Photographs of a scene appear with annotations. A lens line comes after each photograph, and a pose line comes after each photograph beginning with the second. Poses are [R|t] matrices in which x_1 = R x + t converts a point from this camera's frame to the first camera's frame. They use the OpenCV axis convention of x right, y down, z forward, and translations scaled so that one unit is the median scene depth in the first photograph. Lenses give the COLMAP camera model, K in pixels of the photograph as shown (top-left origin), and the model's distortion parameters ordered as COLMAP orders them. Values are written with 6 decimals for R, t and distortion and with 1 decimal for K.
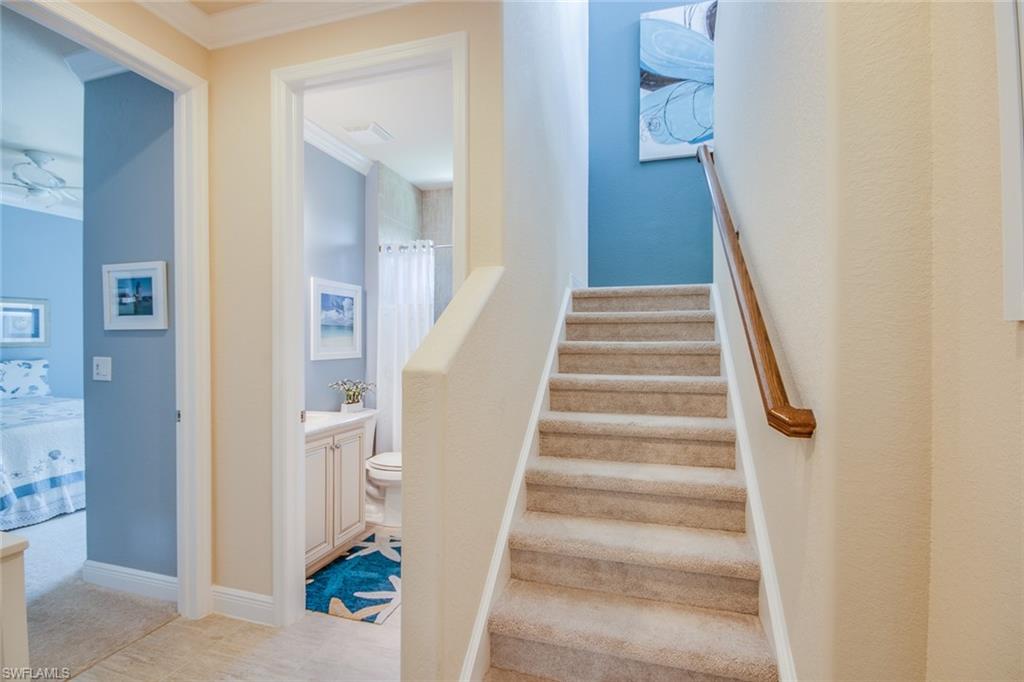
lens RADIAL K [[481.7, 0, 508.4], [0, 481.7, 346.6], [0, 0, 1]] dist [-0.016115, -0.000721]
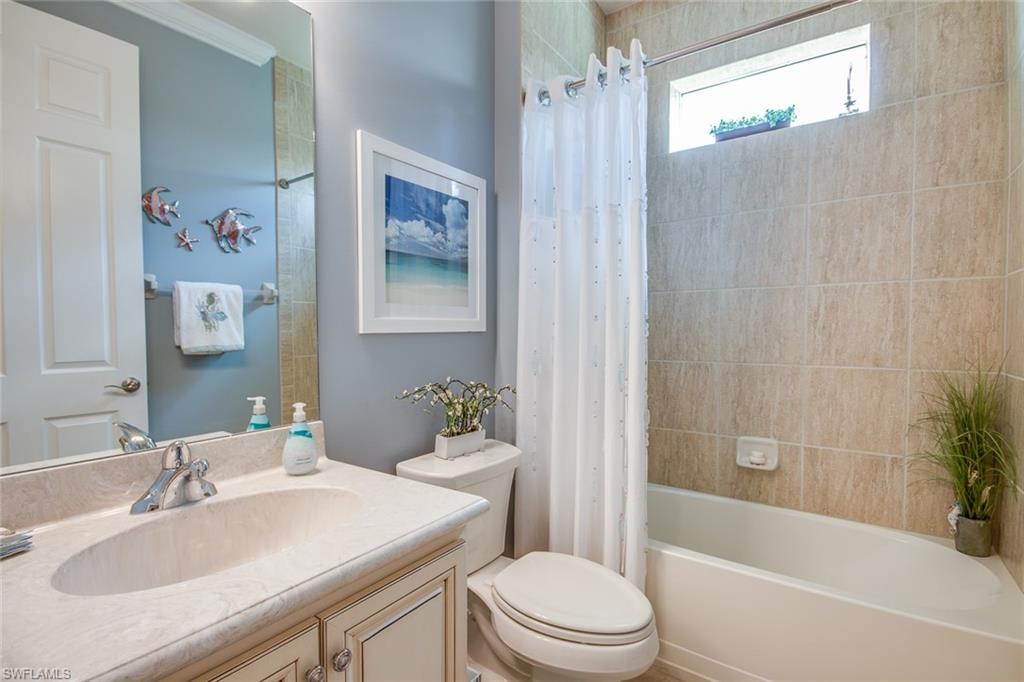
lens RADIAL K [[481.7, 0, 510.5], [0, 481.7, 340.8], [0, 0, 1]] dist [-0.016115, -0.000721]
pose [[0.949673, 0.007006, -0.313165, -0.145082], [-0.000101, 0.999757, 0.022060, 0.023516], [0.313243, -0.020919, 0.949443, 0.602253]]
